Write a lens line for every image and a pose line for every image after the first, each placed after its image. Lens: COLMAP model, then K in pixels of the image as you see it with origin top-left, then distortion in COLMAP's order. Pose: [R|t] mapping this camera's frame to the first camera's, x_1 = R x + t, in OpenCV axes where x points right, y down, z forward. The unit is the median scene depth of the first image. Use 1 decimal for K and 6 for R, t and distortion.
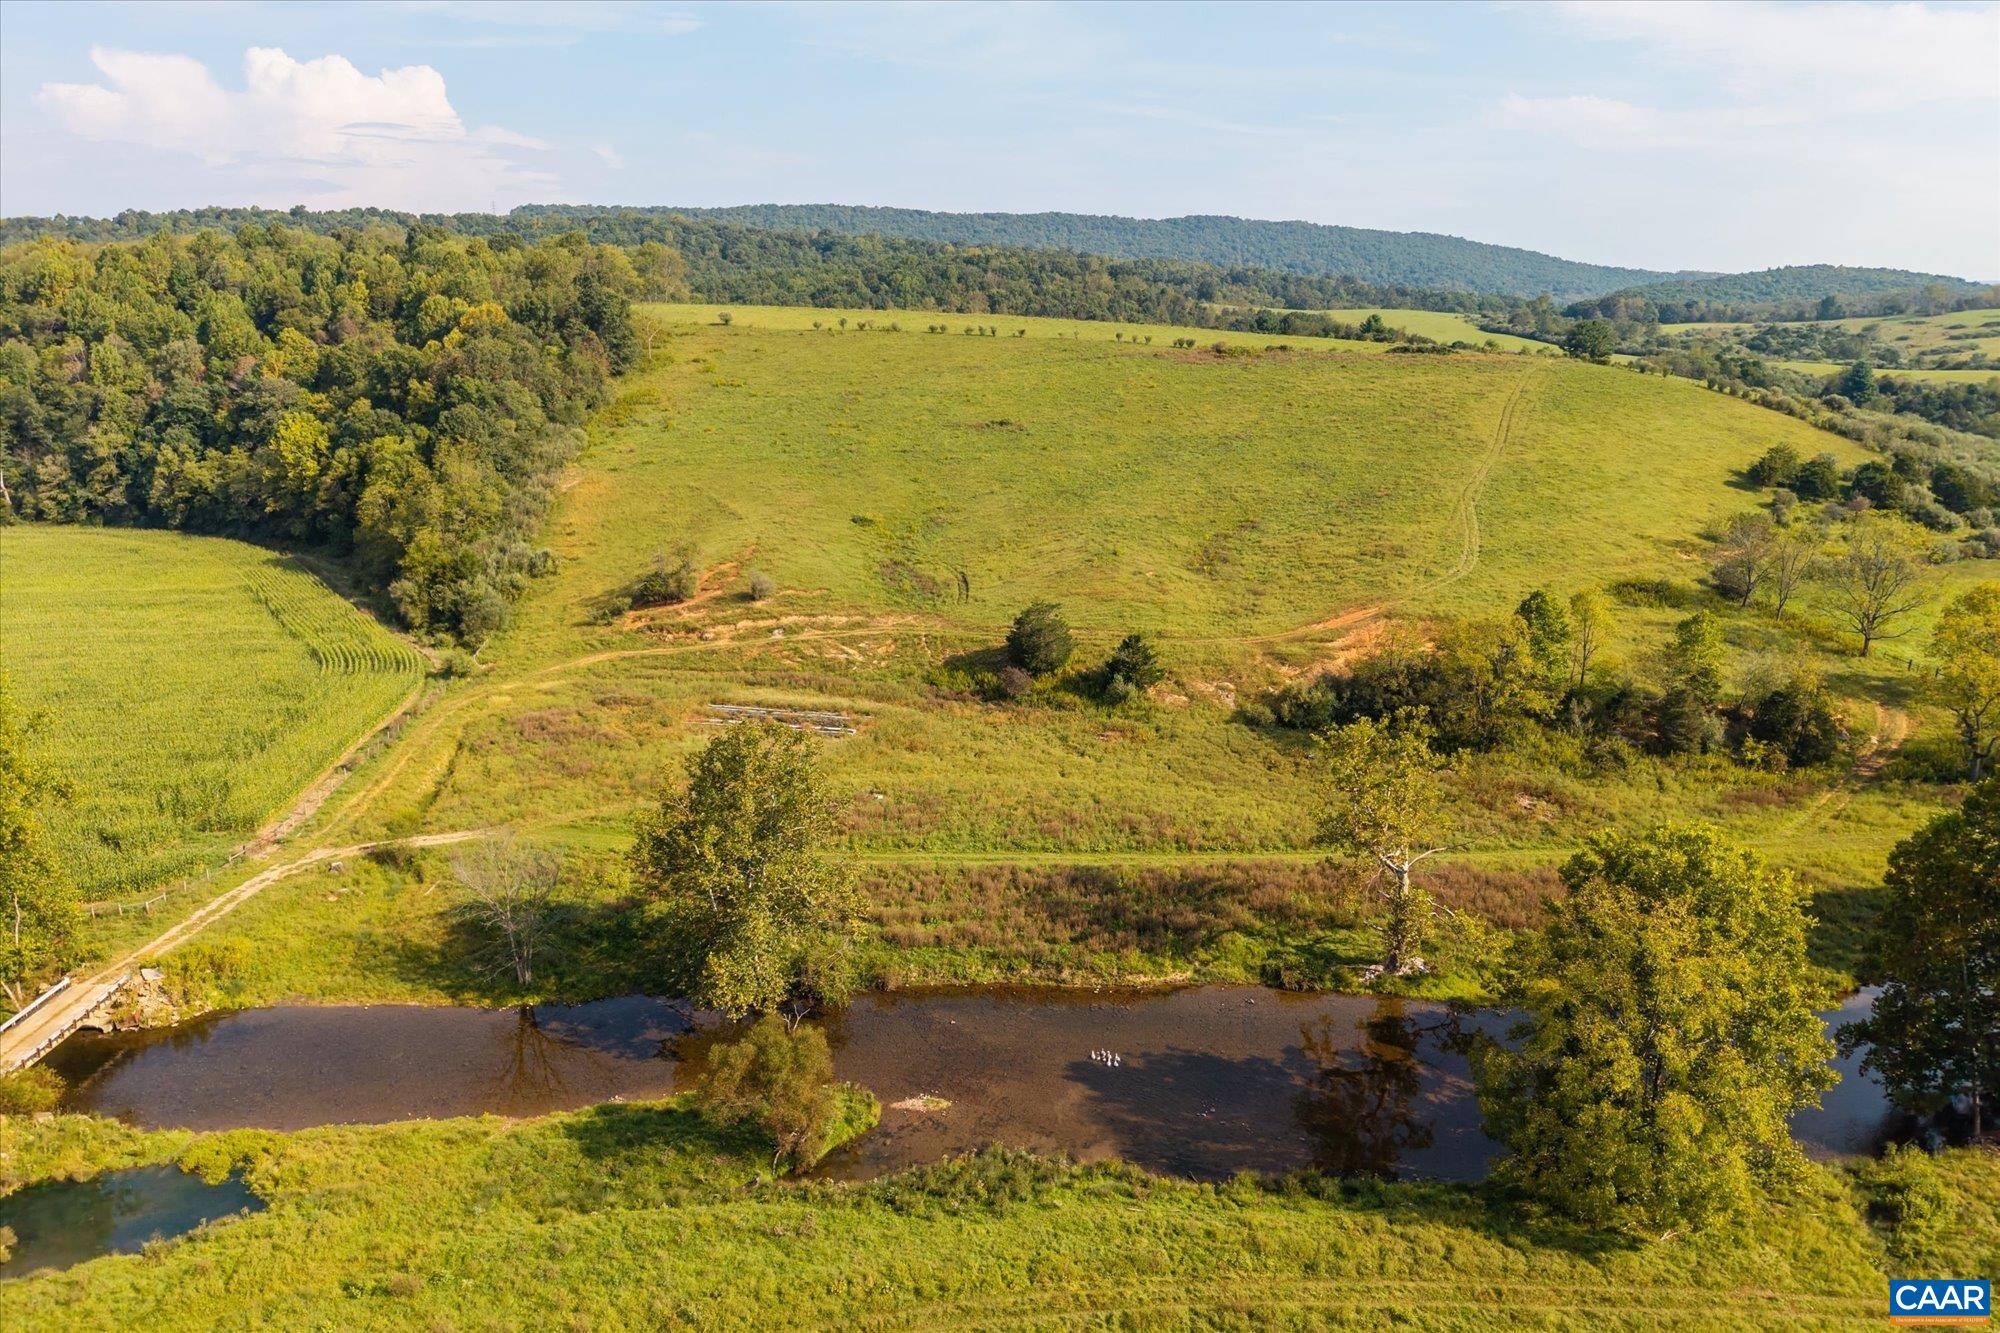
lens RADIAL K [[1349.4, 0, 1000.0], [0, 1349.4, 666.5], [0, 0, 1]] dist [0.018243, -0.006098]
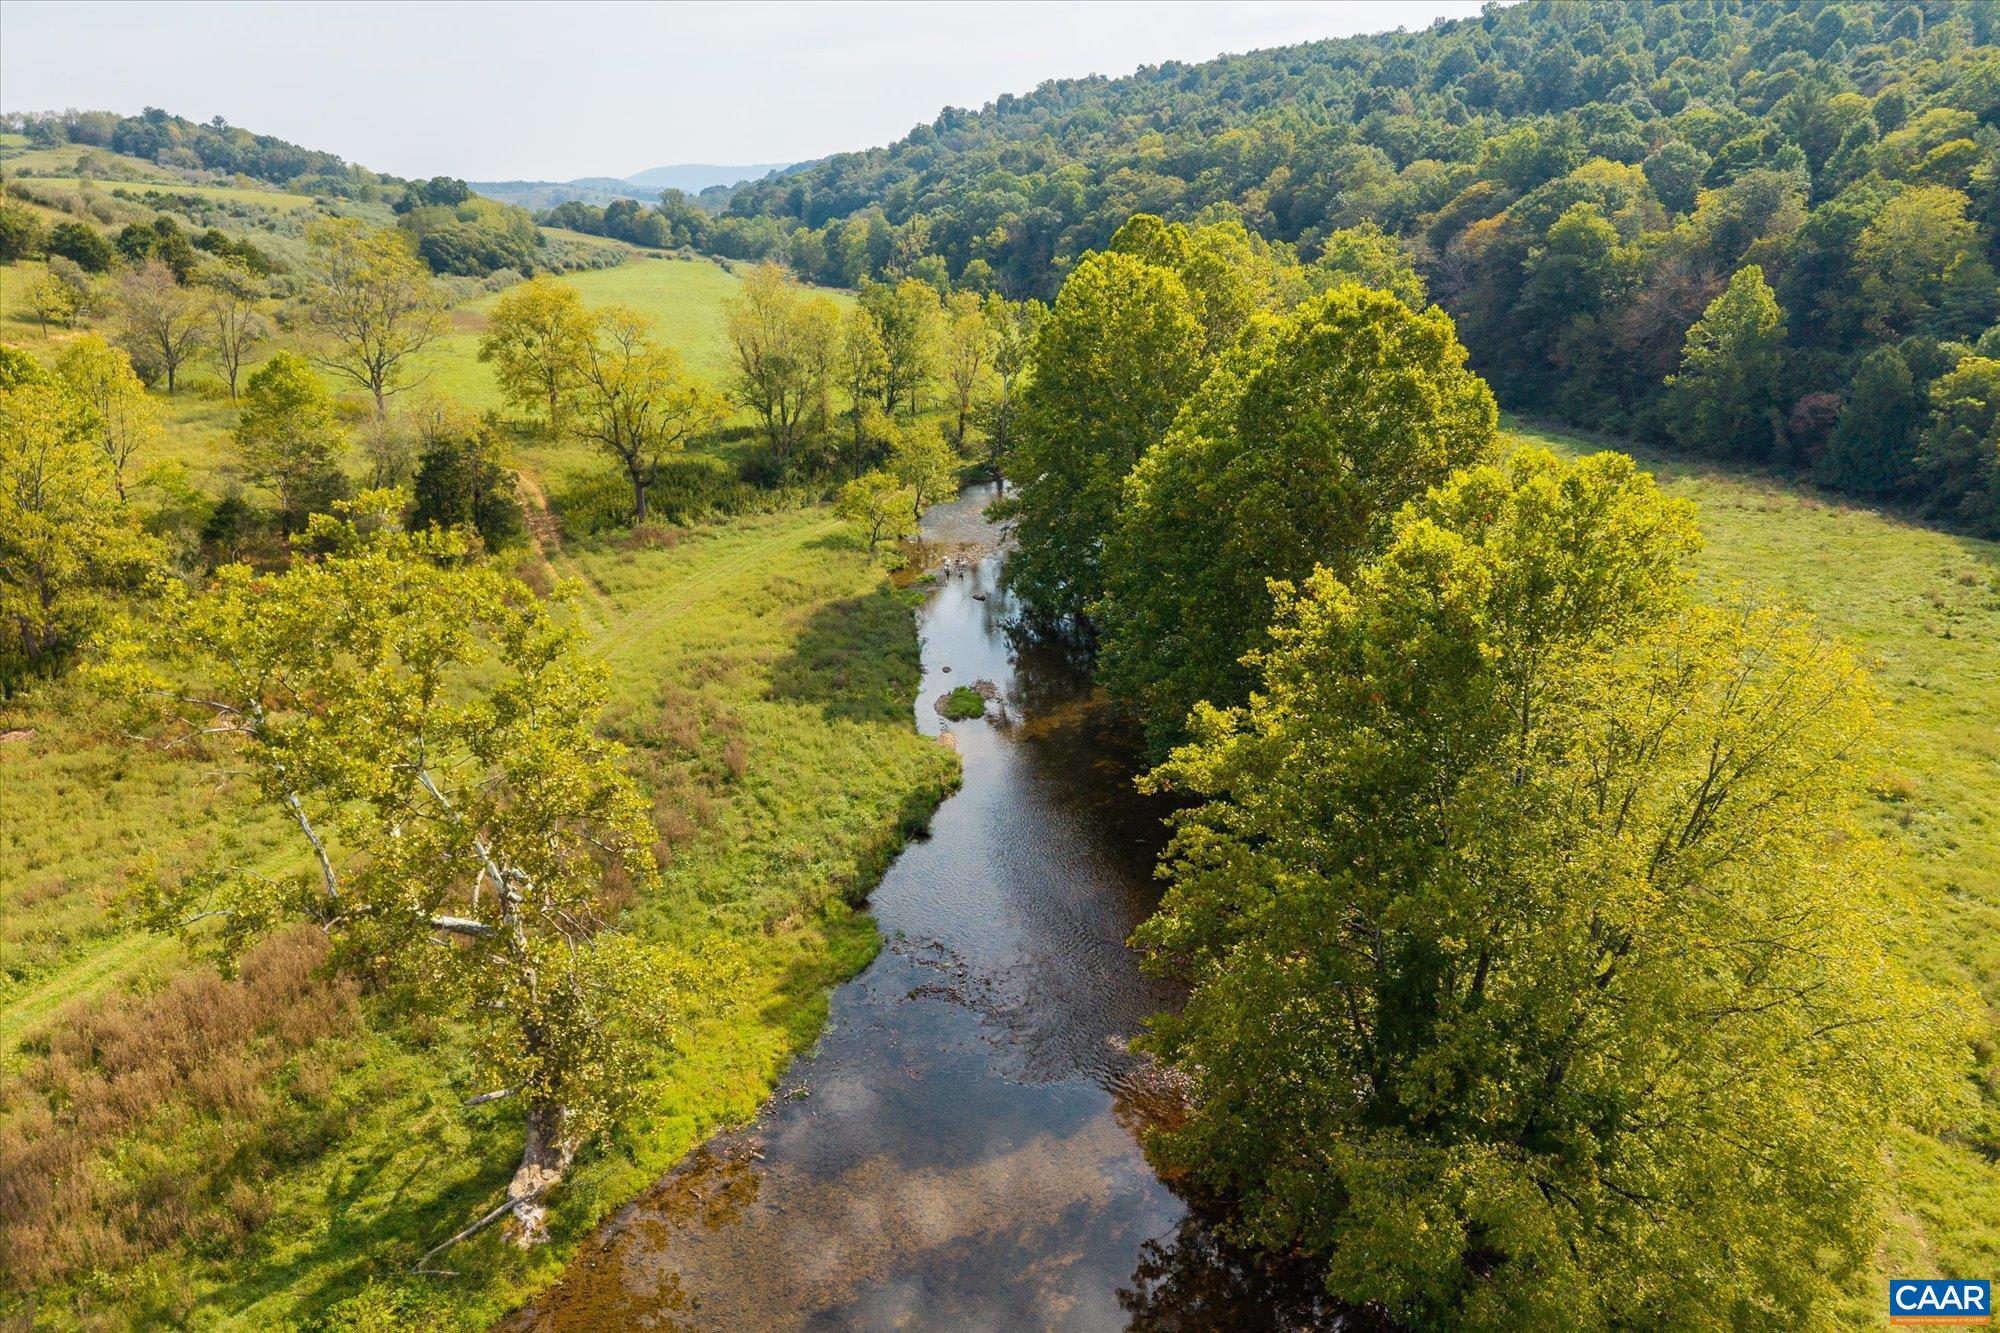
lens RADIAL K [[1337.2, 0, 1000.0], [0, 1337.2, 666.5], [0, 0, 1]] dist [0.021832, -0.000839]
pose [[0.304233, -0.314453, 0.899201, 0.020189], [0.224498, 0.941026, 0.253123, 0.016321], [-0.925766, 0.124861, 0.356885, 0.677630]]
